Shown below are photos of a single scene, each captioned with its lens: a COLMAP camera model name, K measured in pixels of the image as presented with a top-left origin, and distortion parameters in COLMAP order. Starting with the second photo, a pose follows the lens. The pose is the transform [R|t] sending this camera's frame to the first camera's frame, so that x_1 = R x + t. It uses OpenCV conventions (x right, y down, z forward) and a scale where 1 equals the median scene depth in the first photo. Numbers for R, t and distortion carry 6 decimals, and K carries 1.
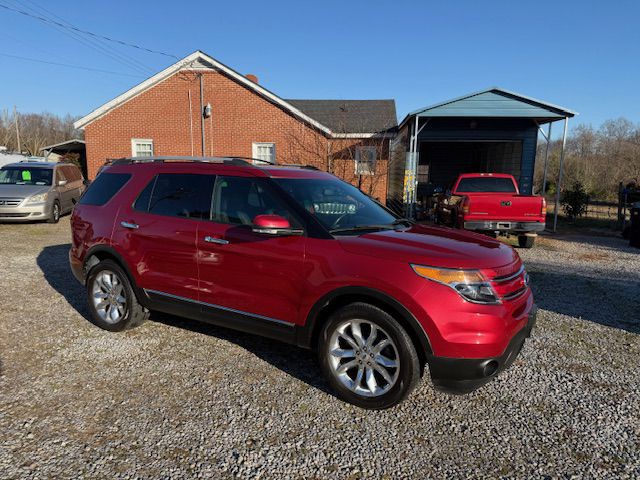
lens RADIAL K [[447.3, 0, 325.3], [0, 447.3, 238.9], [0, 0, 1]] dist [0.030024, -0.035187]
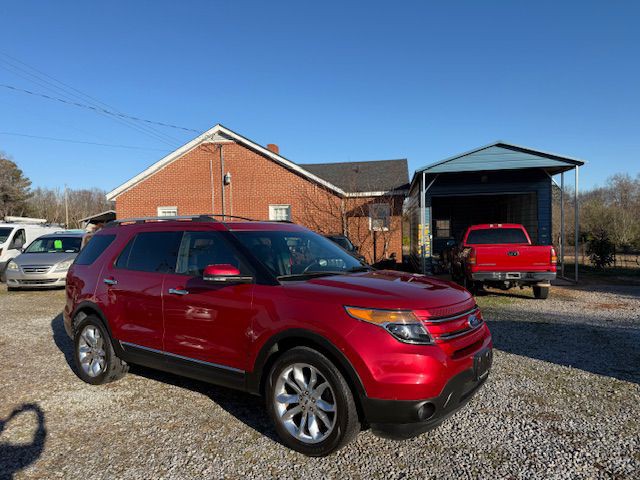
lens RADIAL K [[447.3, 0, 322.7], [0, 447.3, 237.4], [0, 0, 1]] dist [0.030024, -0.035187]
pose [[0.995750, -0.039004, -0.083429, 0.143234], [0.027006, 0.989728, -0.140387, 0.026770], [0.088048, 0.137537, 0.986575, -0.025667]]
